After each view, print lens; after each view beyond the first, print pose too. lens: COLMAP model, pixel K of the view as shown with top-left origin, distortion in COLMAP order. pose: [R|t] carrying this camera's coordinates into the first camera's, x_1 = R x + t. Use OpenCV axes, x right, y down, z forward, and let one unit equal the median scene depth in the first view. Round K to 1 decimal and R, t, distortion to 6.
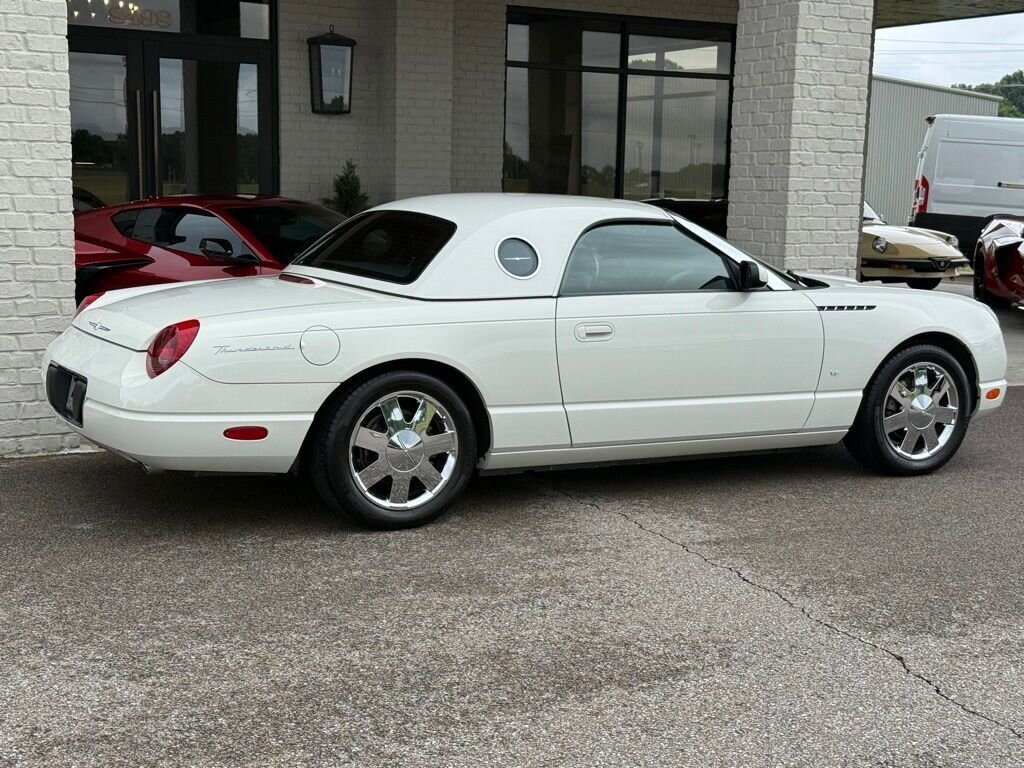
lens RADIAL K [[1483.1, 0, 507.7], [0, 1483.1, 392.6], [0, 0, 1]] dist [0.132807, 0.000000]
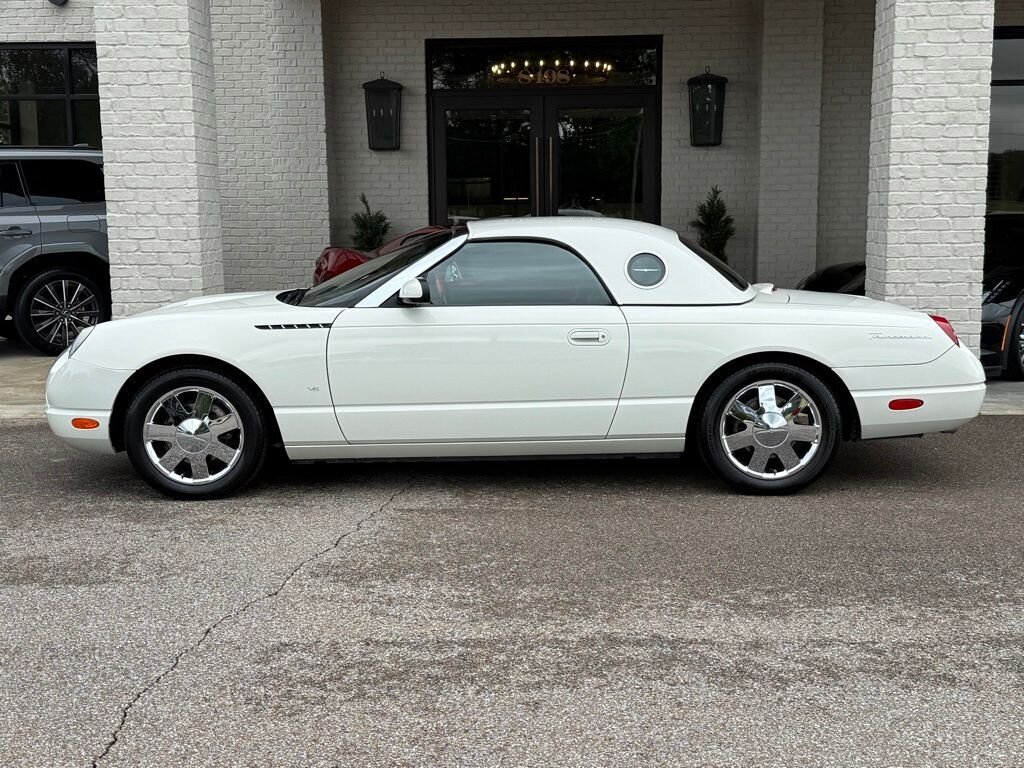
lens RADIAL K [[1386.5, 0, 507.2], [0, 1386.5, 393.3], [0, 0, 1]] dist [0.119331, 0.000000]
pose [[0.843202, 0.043761, -0.535813, 0.476323], [-0.048195, 0.998821, 0.005732, -0.001262], [0.535432, 0.020991, 0.844317, 0.065519]]
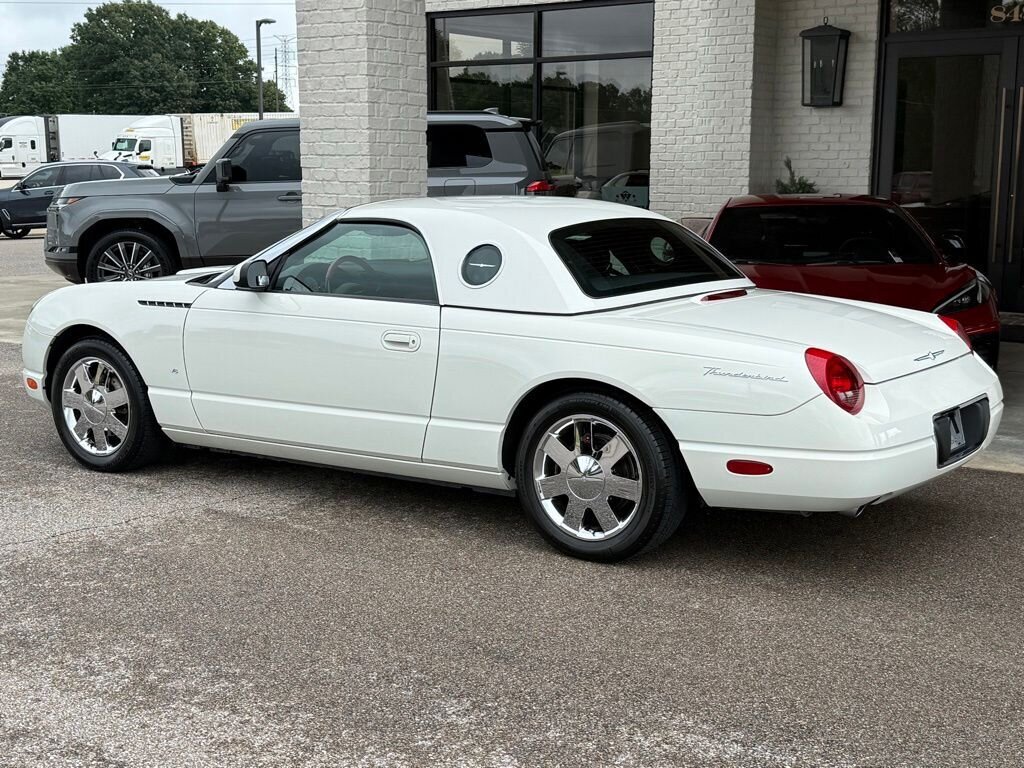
lens RADIAL K [[1386.5, 0, 514.2], [0, 1386.5, 403.1], [0, 0, 1]] dist [0.119331, 0.000000]
pose [[0.409681, 0.138655, -0.901630, 0.679106], [-0.123217, 0.987734, 0.095909, -0.064006], [0.903869, 0.071804, 0.421741, 0.464890]]
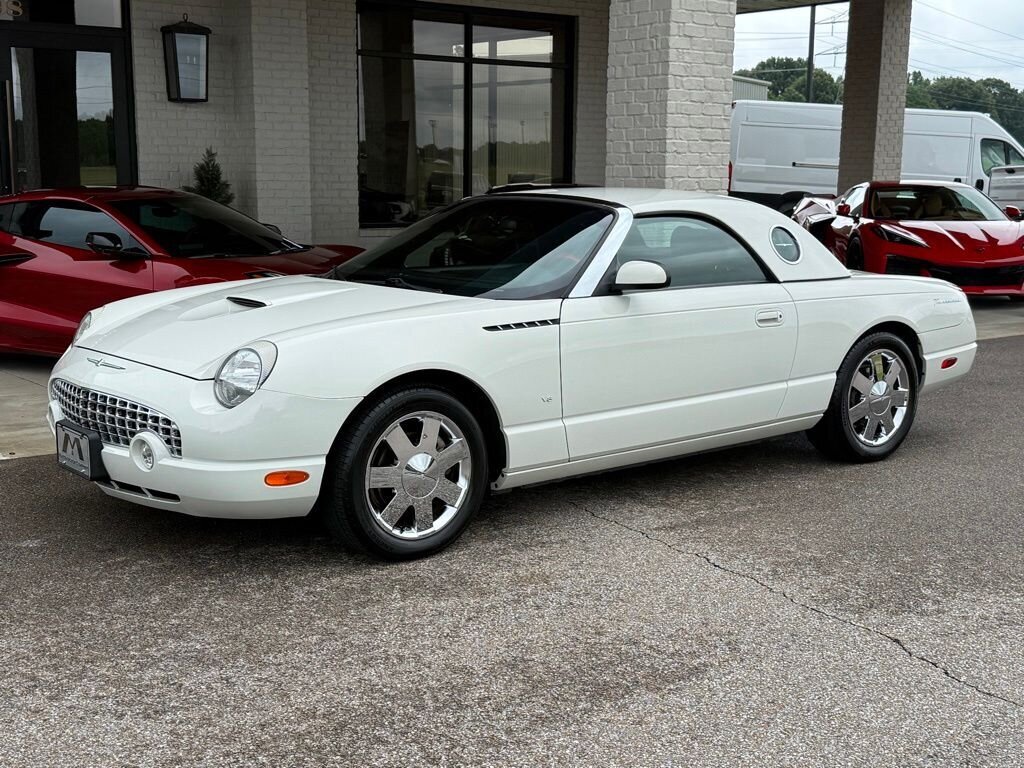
lens RADIAL K [[1386.5, 0, 515.0], [0, 1386.5, 394.9], [0, 0, 1]] dist [0.119331, 0.000000]
pose [[0.989265, -0.036543, 0.141493, -0.060841], [0.032856, 0.999059, 0.028308, -0.013284], [-0.142394, -0.023355, 0.989534, 0.040214]]
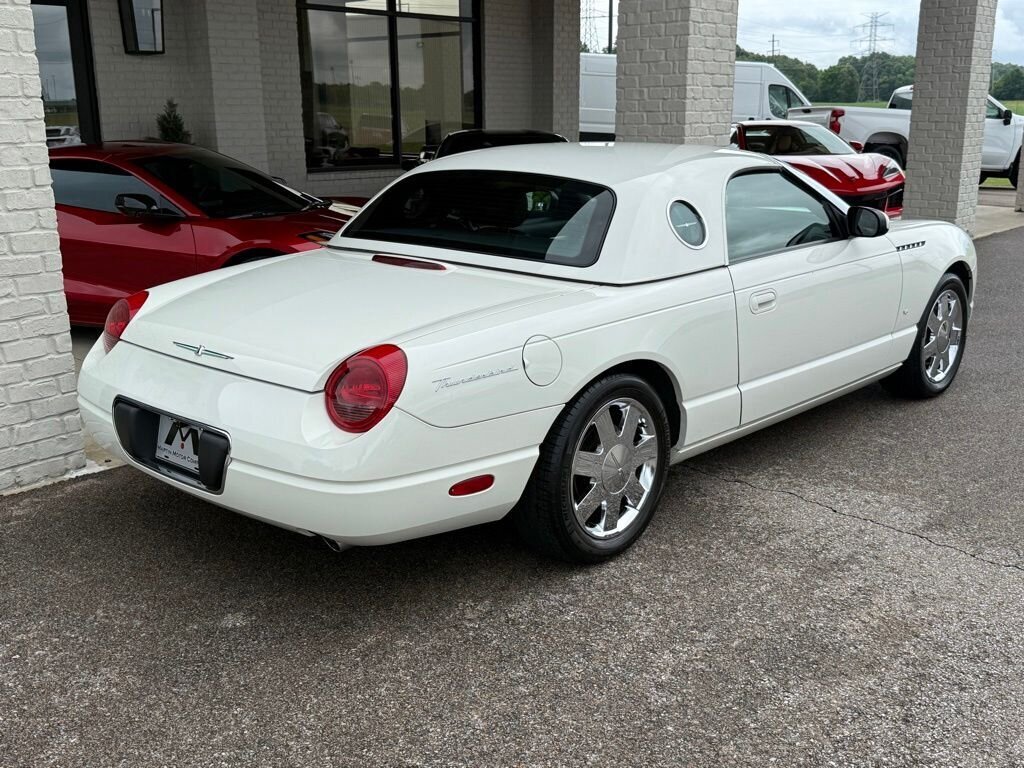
lens RADIAL K [[1061.3, 0, 518.7], [0, 1061.3, 390.0], [0, 0, 1]] dist [0.043092, 0.000000]
pose [[0.946862, -0.107800, 0.303039, -0.181546], [0.070030, 0.988655, 0.132882, -0.053730], [-0.313925, -0.104599, 0.943668, 0.279668]]
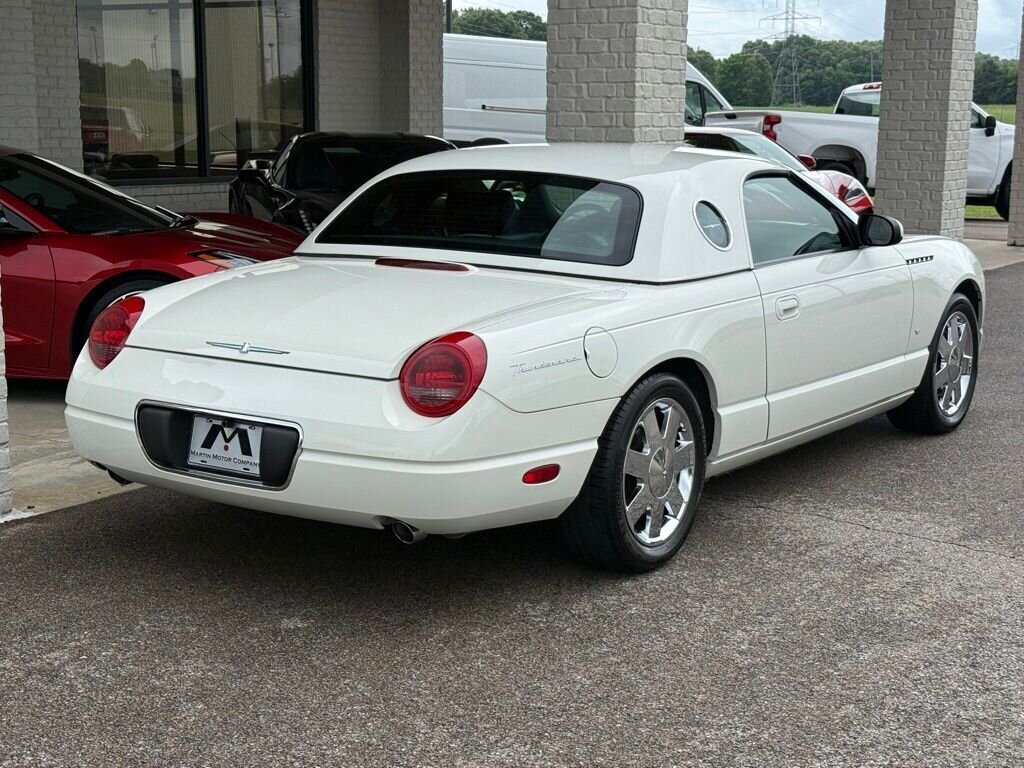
lens RADIAL K [[1612.3, 0, 508.3], [0, 1612.3, 396.6], [0, 0, 1]] dist [0.131110, 0.000000]
pose [[0.893136, -0.093296, 0.440004, -0.321338], [0.073937, 0.995397, 0.060979, -0.037700], [-0.443667, -0.021930, 0.895923, 0.151349]]
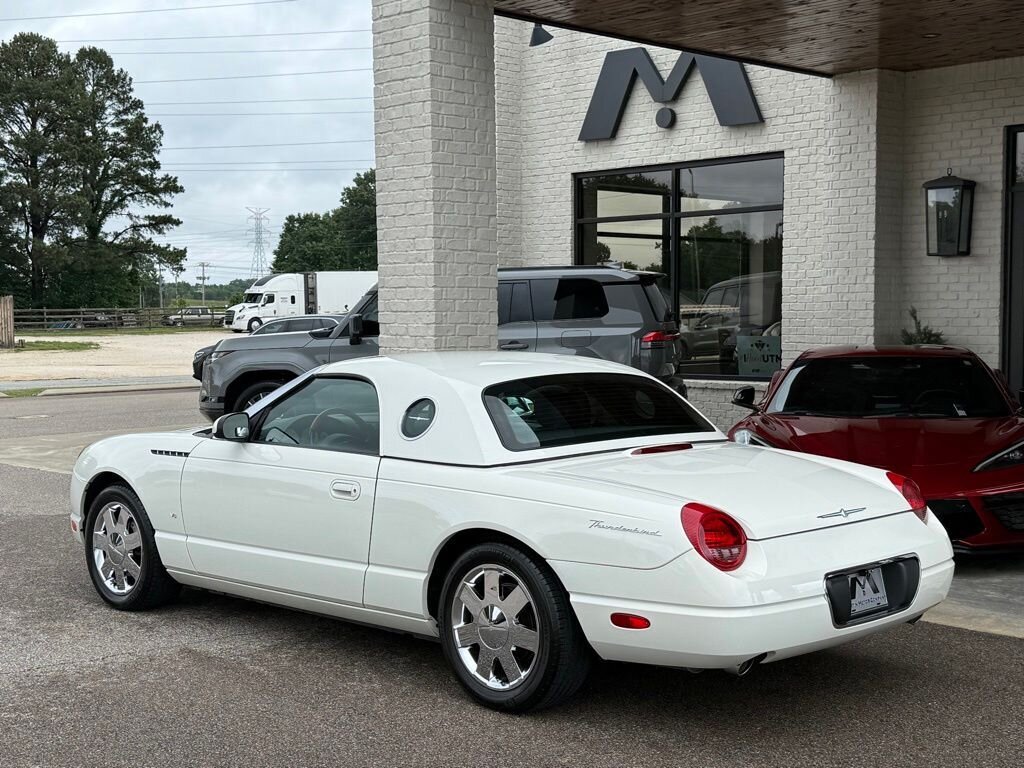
lens RADIAL K [[1386.5, 0, 522.7], [0, 1386.5, 410.3], [0, 0, 1]] dist [0.119331, 0.000000]
pose [[0.252922, 0.050043, -0.966192, 0.730259], [-0.126915, 0.991748, 0.018144, -0.082803], [0.959126, 0.118035, 0.257186, 0.576749]]
